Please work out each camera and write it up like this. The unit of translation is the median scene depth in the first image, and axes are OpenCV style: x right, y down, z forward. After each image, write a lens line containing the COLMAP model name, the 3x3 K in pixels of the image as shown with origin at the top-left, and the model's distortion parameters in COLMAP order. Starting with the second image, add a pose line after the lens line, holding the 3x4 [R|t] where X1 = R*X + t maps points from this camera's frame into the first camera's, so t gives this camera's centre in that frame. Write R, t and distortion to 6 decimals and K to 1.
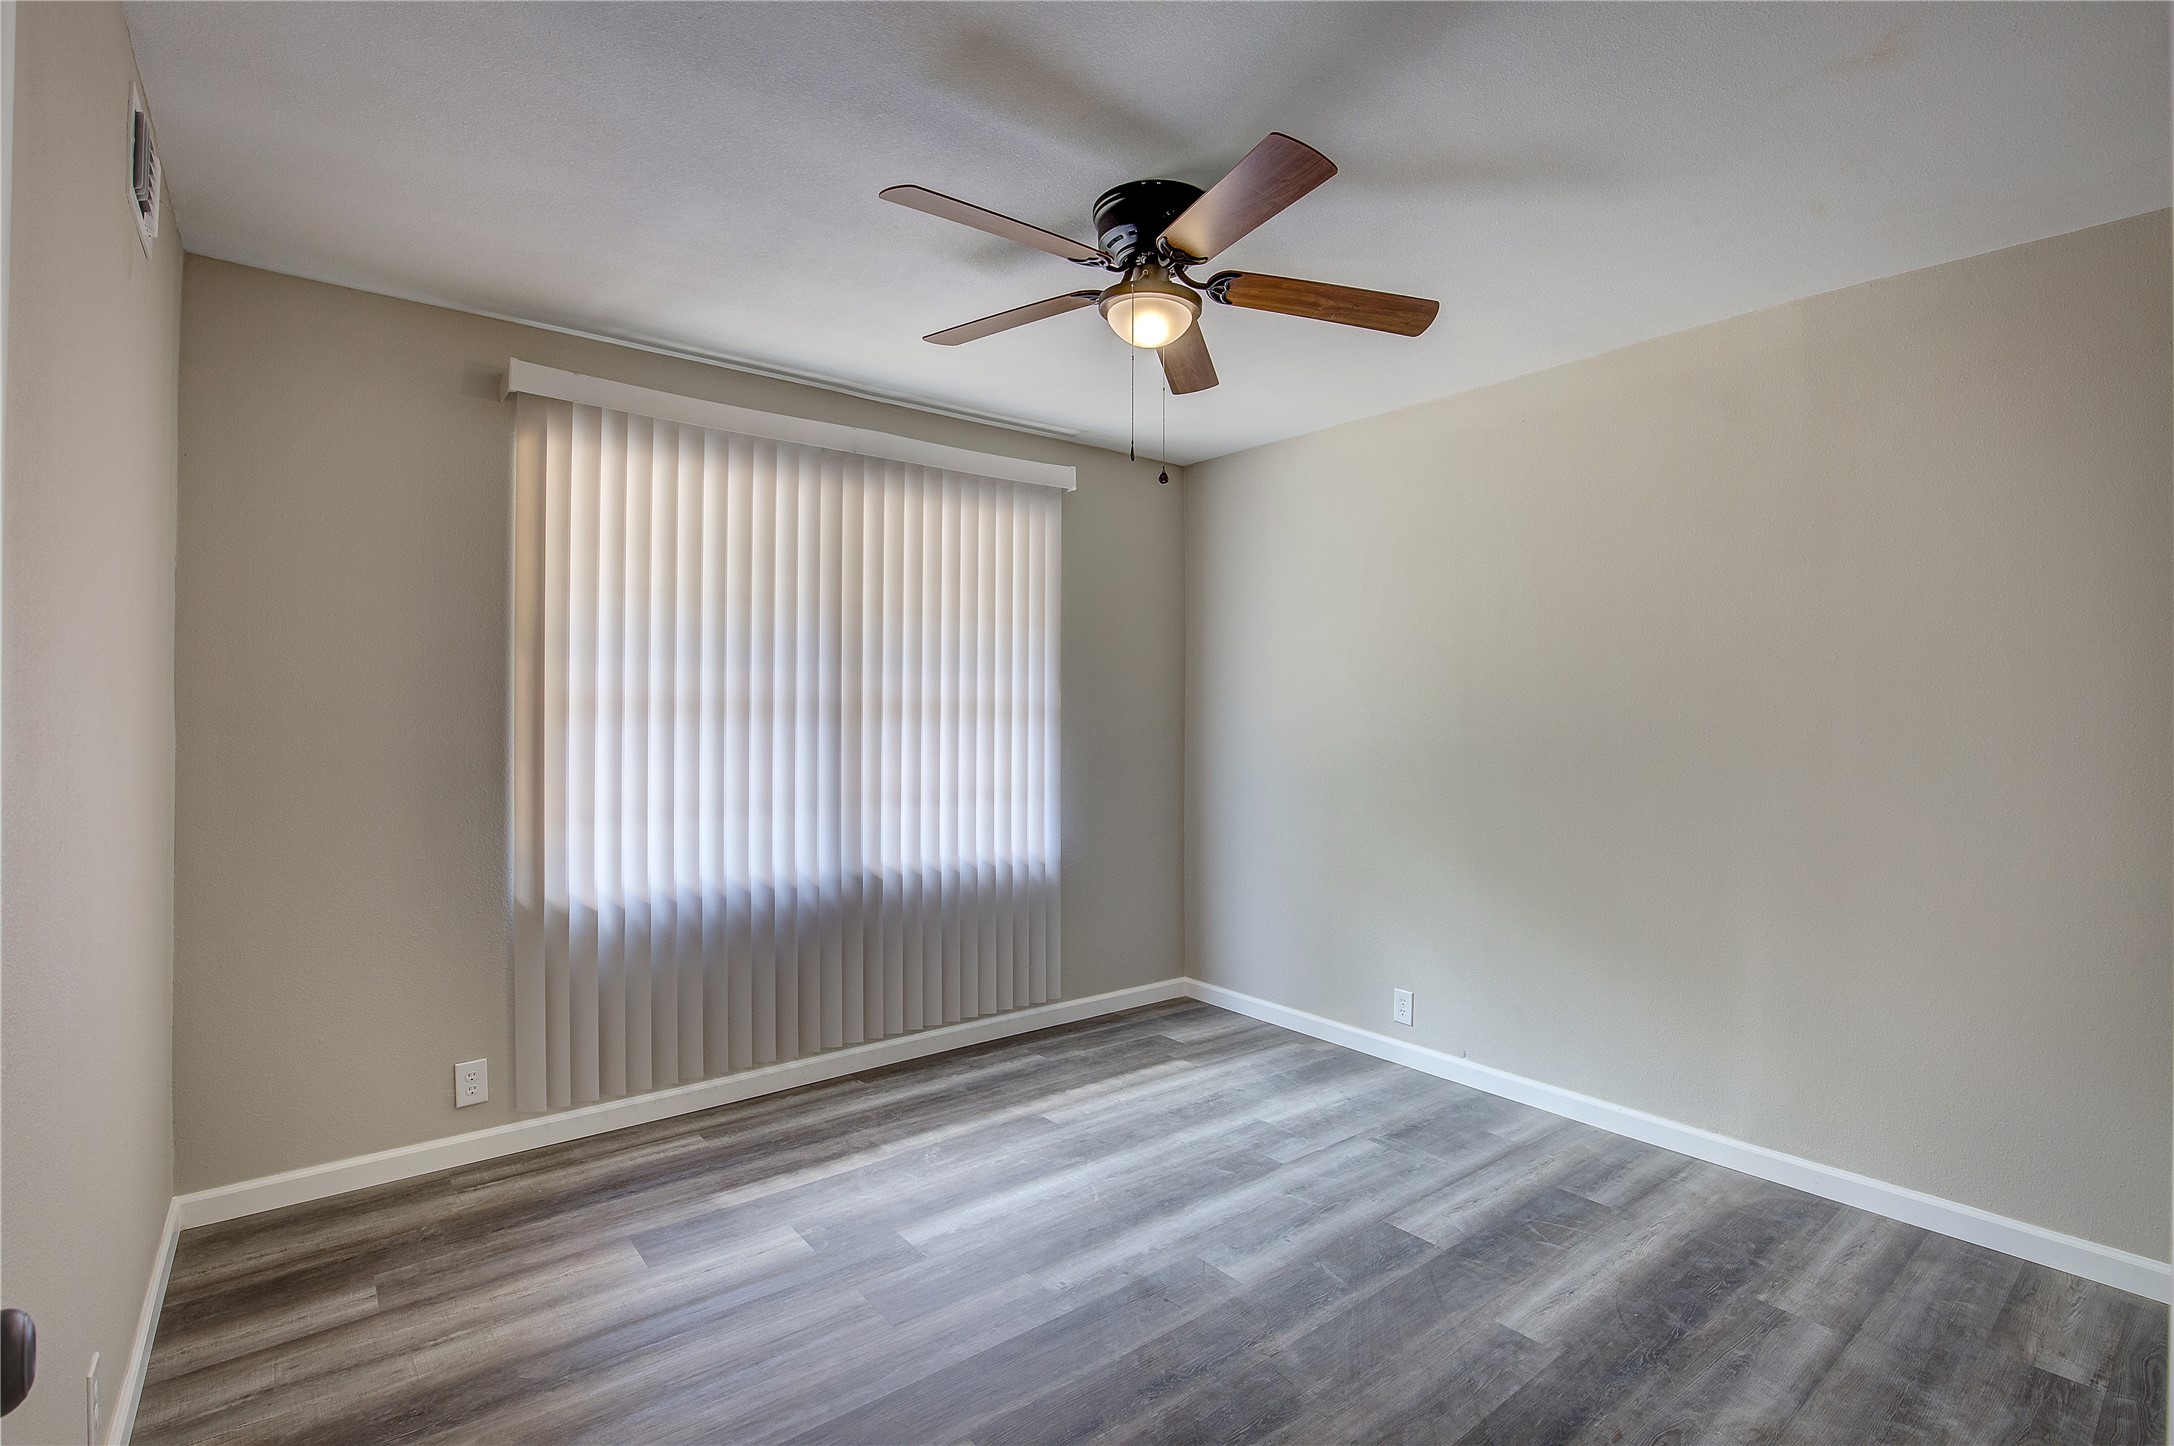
lens RADIAL K [[1006.7, 0, 1087.0], [0, 1006.7, 723.0], [0, 0, 1]] dist [-0.002034, -0.000244]
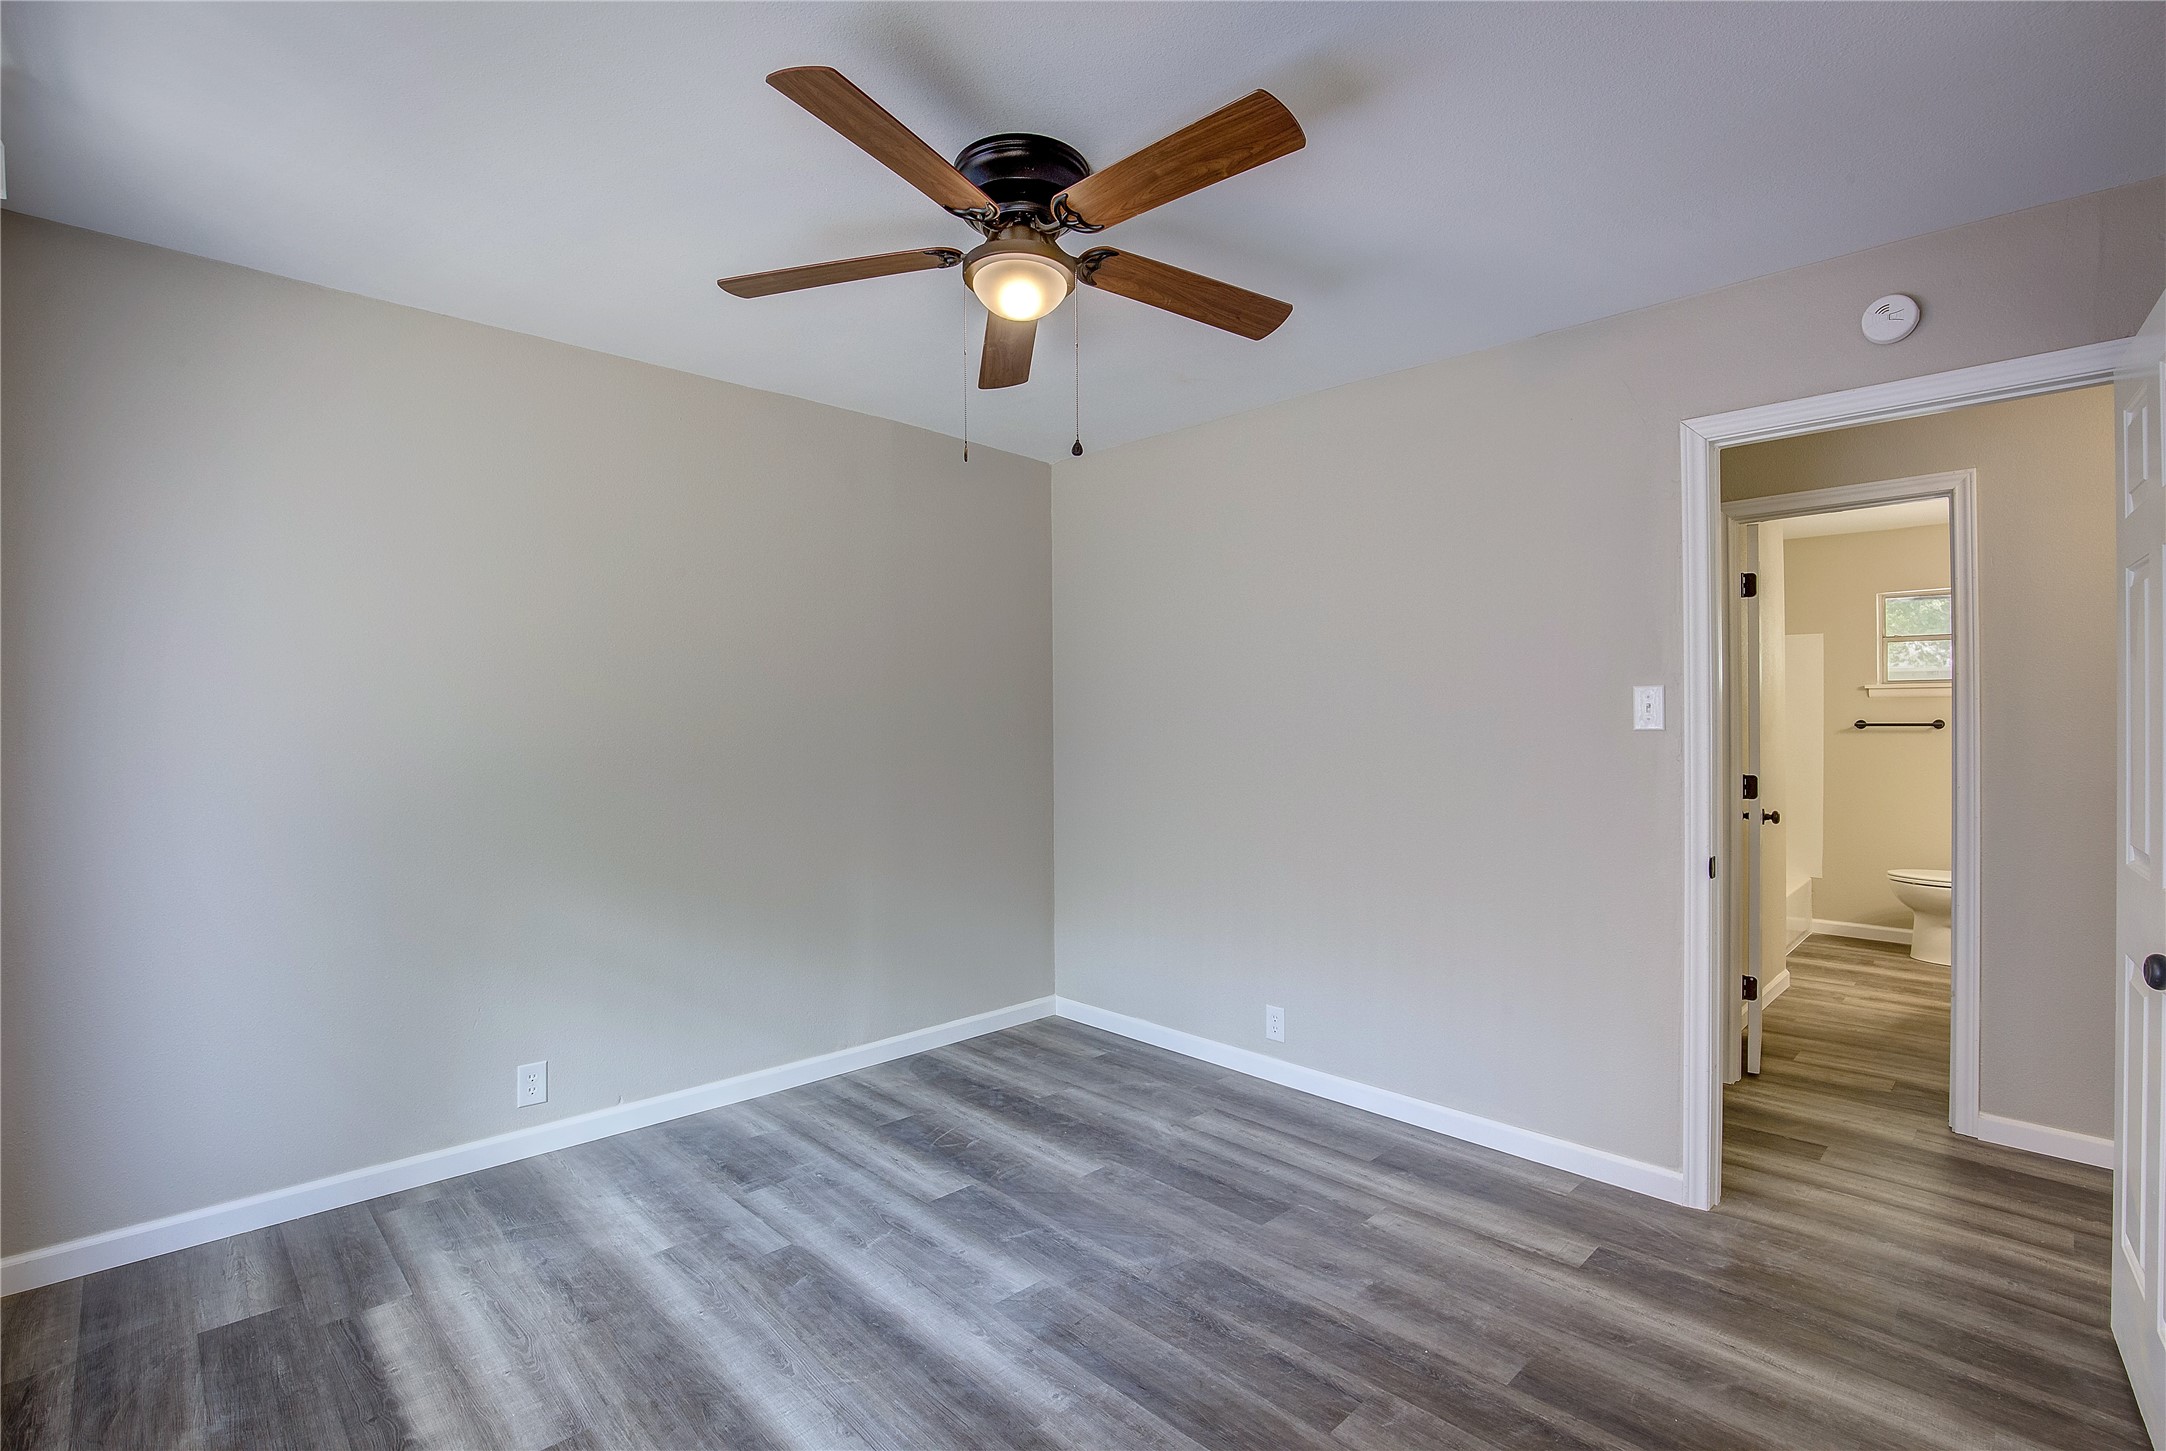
lens RADIAL K [[994.3, 0, 1091.3], [0, 994.3, 726.6], [0, 0, 1]] dist [-0.032851, 0.008713]
pose [[-0.107157, -0.007480, 0.994214, -0.660912], [0.001676, 0.999969, 0.007704, -0.013074], [-0.994241, 0.002492, -0.107141, 0.822216]]
